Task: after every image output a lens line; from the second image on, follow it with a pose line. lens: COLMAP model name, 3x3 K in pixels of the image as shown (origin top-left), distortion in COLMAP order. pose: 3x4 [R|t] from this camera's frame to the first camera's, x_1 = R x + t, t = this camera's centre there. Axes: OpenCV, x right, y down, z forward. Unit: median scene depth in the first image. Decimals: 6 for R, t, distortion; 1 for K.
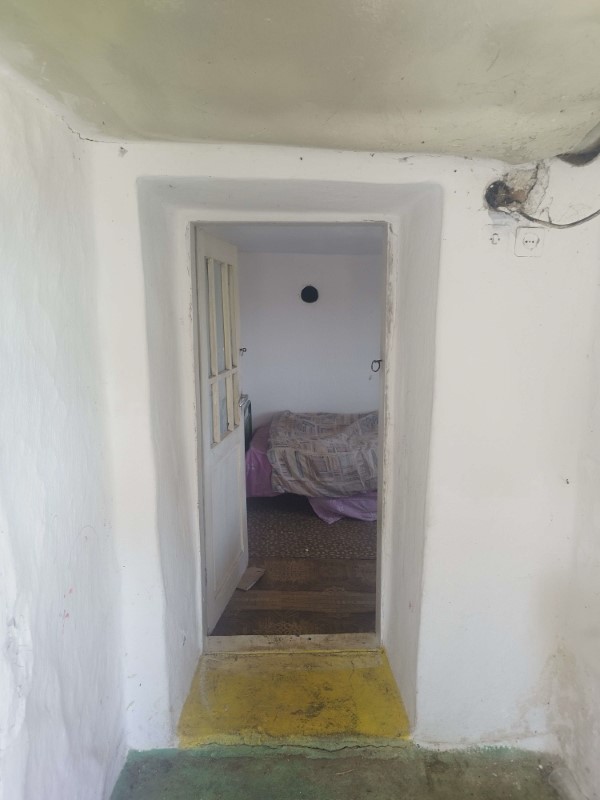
lens RADIAL K [[587.0, 0, 301.5], [0, 587.0, 402.3], [0, 0, 1]] dist [0.024516, -0.006165]
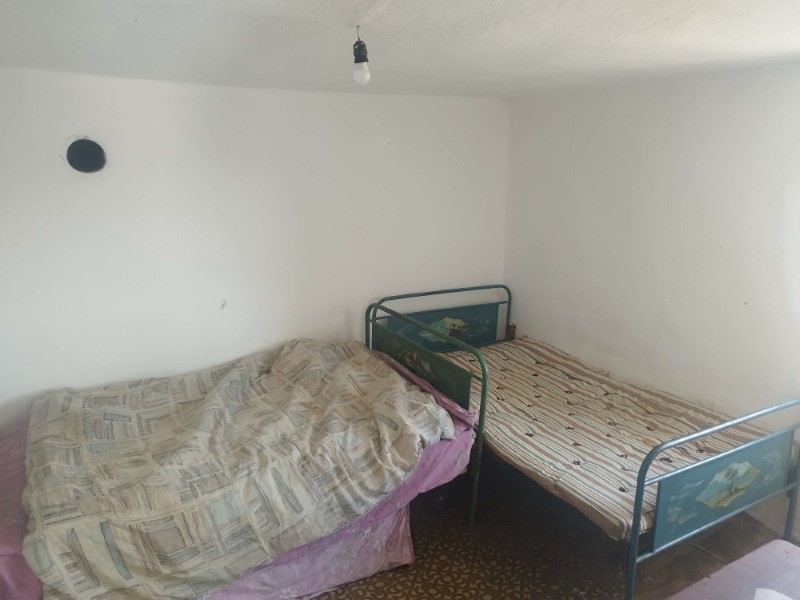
lens RADIAL K [[587.0, 0, 403.0], [0, 587.0, 295.8], [0, 0, 1]] dist [0.024516, -0.006165]
pose [[0.867542, -0.111071, 0.484803, -0.010808], [0.090813, 0.993734, 0.065163, -0.089473], [-0.489002, -0.012505, 0.872193, 0.517045]]
